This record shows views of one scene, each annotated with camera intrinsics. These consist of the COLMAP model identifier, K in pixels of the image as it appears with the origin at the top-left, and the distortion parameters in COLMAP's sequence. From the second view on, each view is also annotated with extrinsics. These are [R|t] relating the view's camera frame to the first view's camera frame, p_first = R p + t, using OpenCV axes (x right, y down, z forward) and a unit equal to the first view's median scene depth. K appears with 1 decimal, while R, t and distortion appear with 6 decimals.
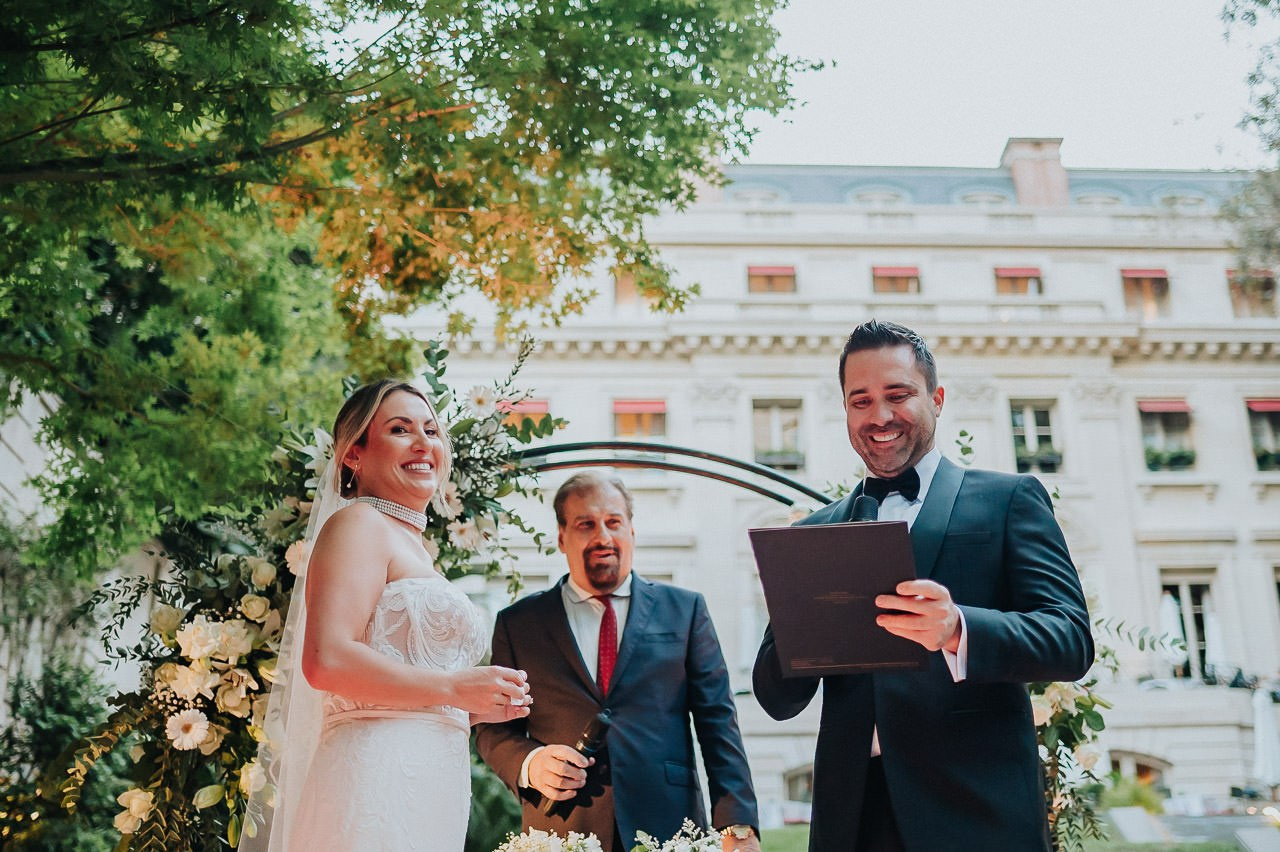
lens RADIAL K [[1426.5, 0, 695.2], [0, 1426.5, 444.5], [0, 0, 1]] dist [-0.095125, 0.062129]
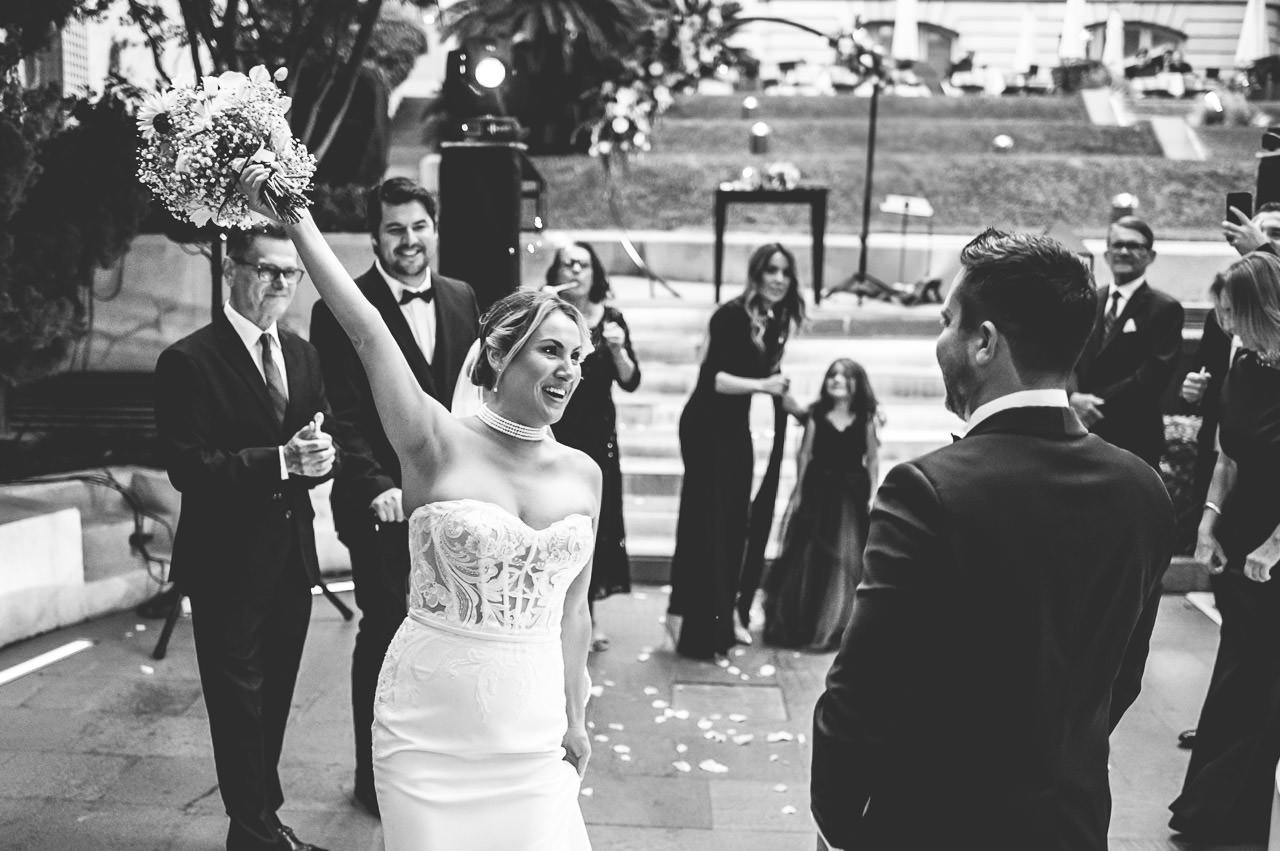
lens RADIAL K [[1504.0, 0, 636.1], [0, 1504.0, 424.6], [0, 0, 1]] dist [-0.003961, 0.000776]
pose [[0.997055, 0.044479, -0.062470, -0.015894], [-0.008202, 0.871792, 0.489808, -0.156559], [0.076247, -0.487853, 0.869589, -0.408303]]
